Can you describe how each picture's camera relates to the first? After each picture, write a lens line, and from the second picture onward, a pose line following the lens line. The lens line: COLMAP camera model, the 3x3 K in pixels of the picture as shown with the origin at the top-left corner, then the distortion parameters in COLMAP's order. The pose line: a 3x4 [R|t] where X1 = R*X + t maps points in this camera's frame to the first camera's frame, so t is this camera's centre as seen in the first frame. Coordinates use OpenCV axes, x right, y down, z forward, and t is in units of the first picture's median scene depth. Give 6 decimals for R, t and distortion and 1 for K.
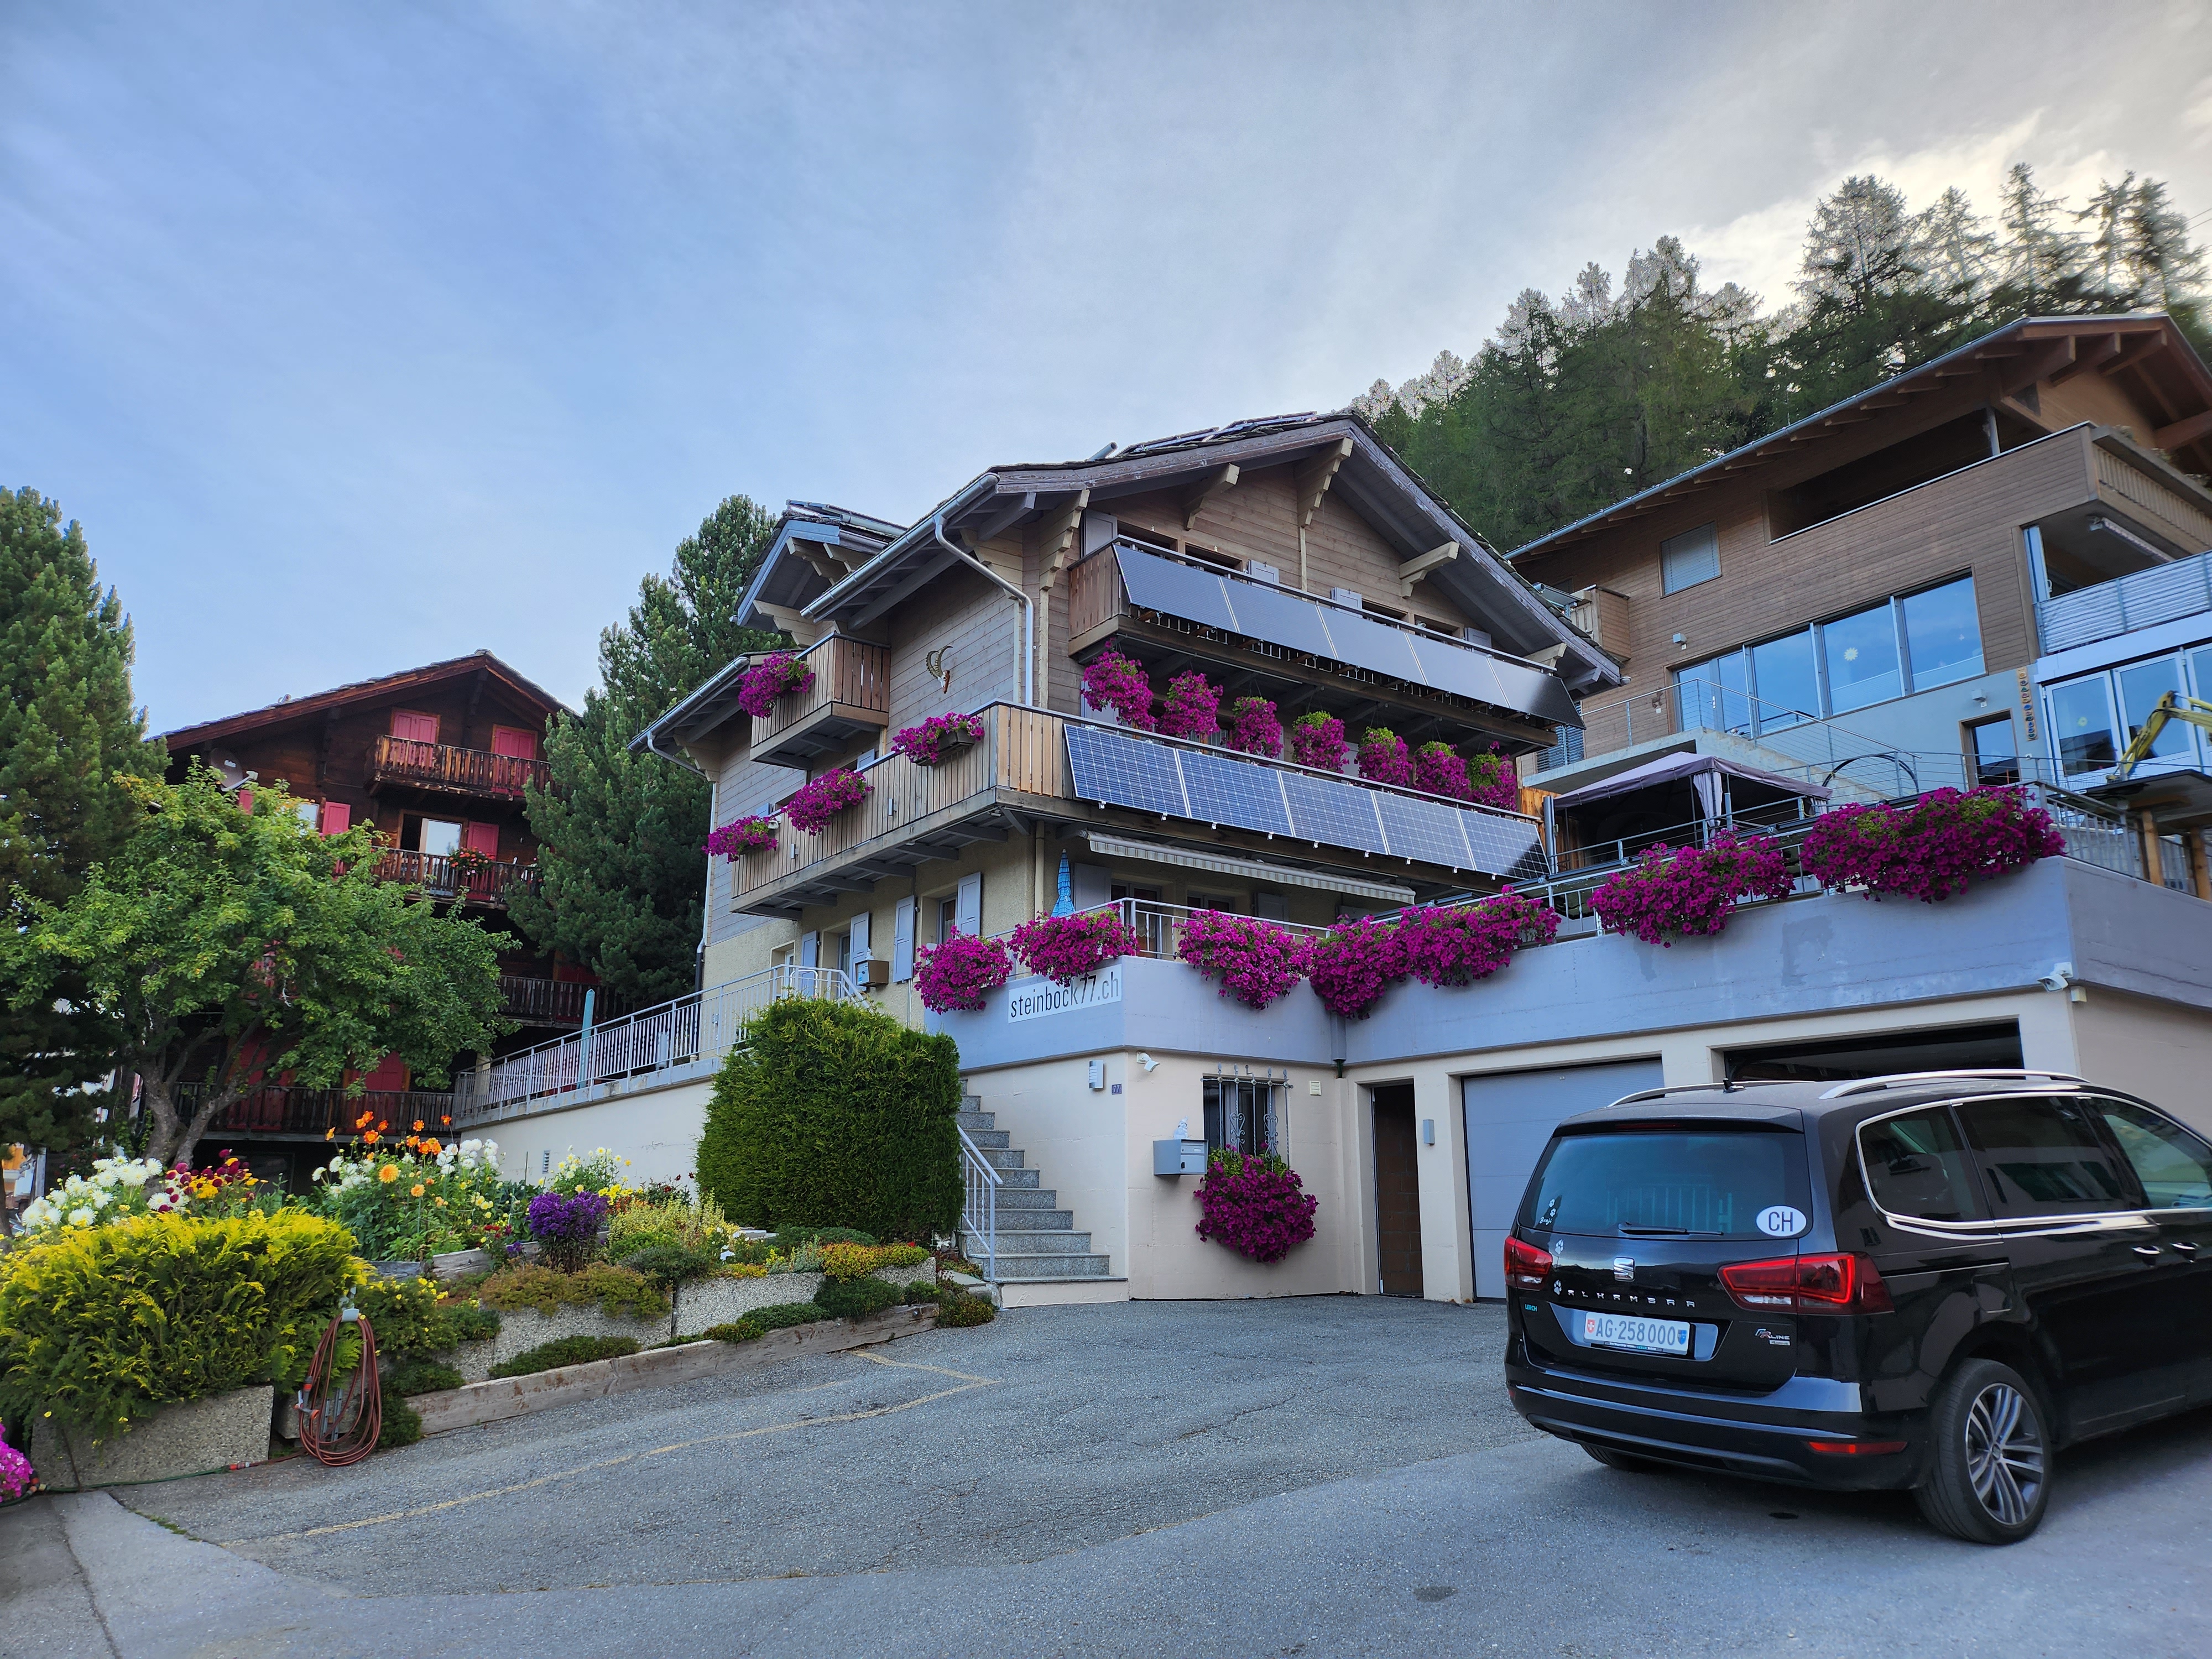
lens RADIAL K [[1540.2, 0, 1101.2], [0, 1540.2, 853.7], [0, 0, 1]] dist [0.069097, -0.052873]
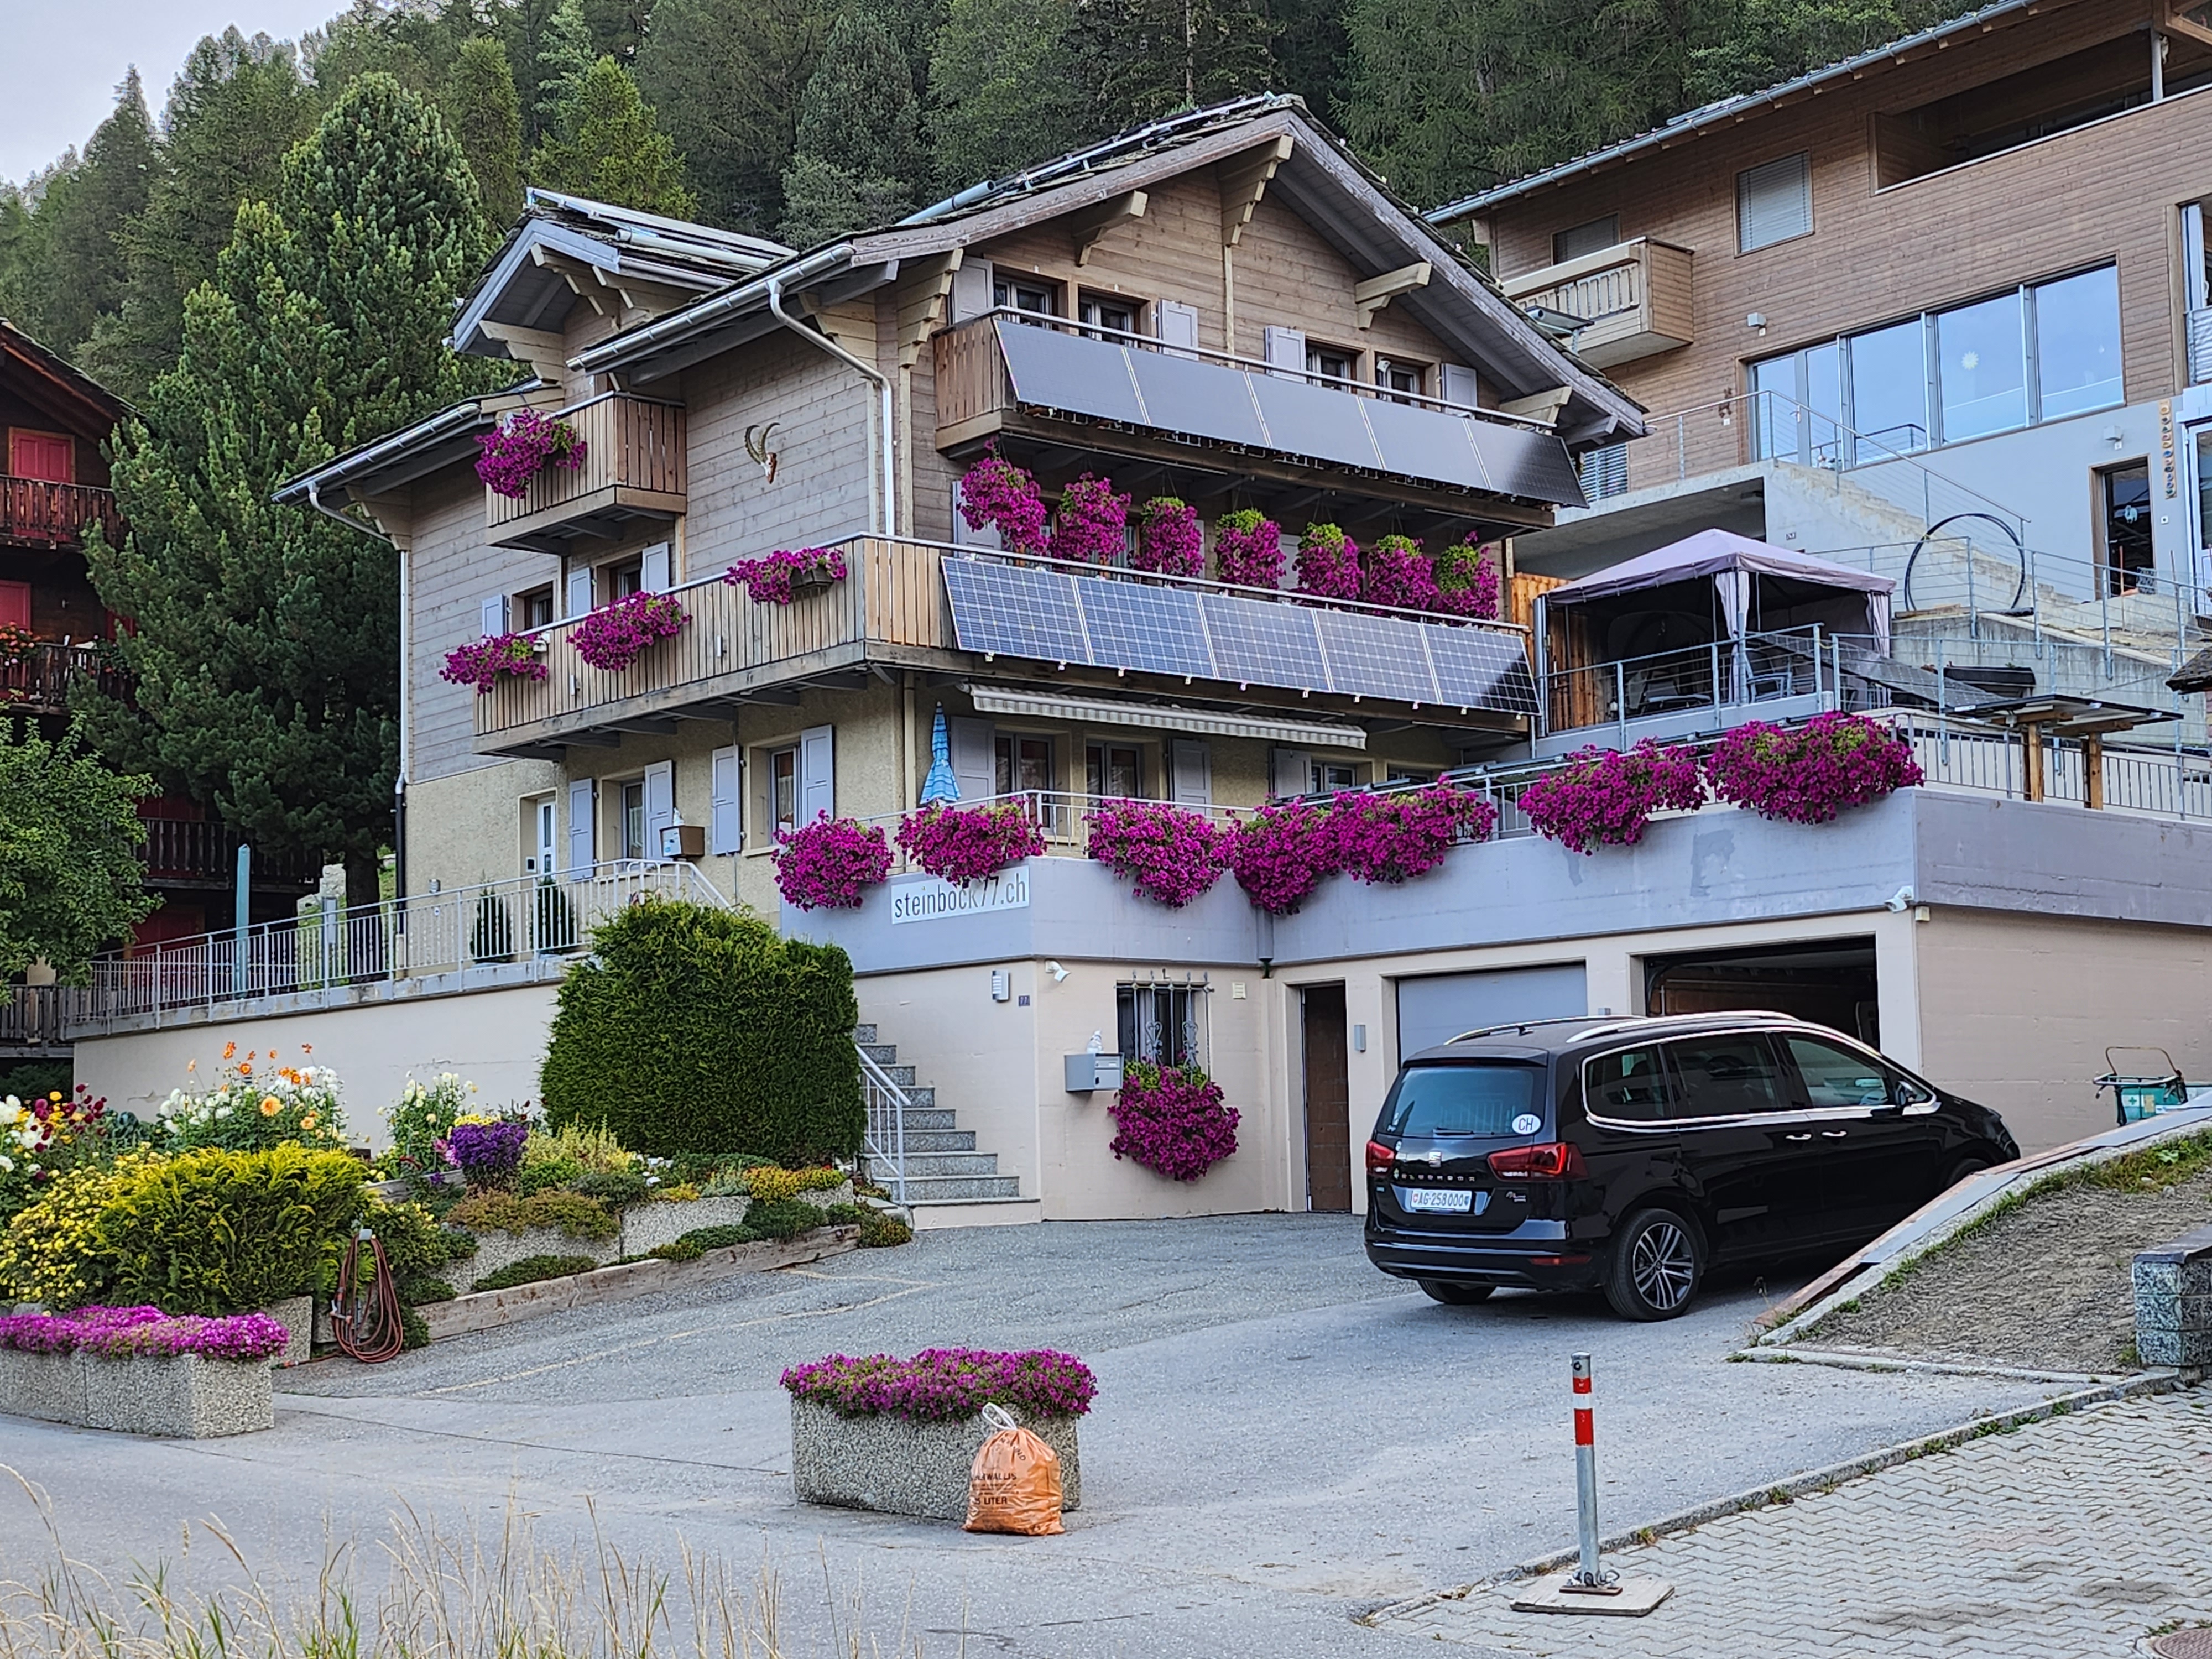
lens RADIAL K [[2892.0, 0, 1106.0], [0, 2892.0, 829.5], [0, 0, 1]] dist [0.068796, -0.024666]
pose [[0.996341, -0.013994, 0.084309, -0.079573], [0.003445, 0.992278, 0.123990, -0.151349], [-0.085393, -0.123246, 0.988695, -0.649236]]
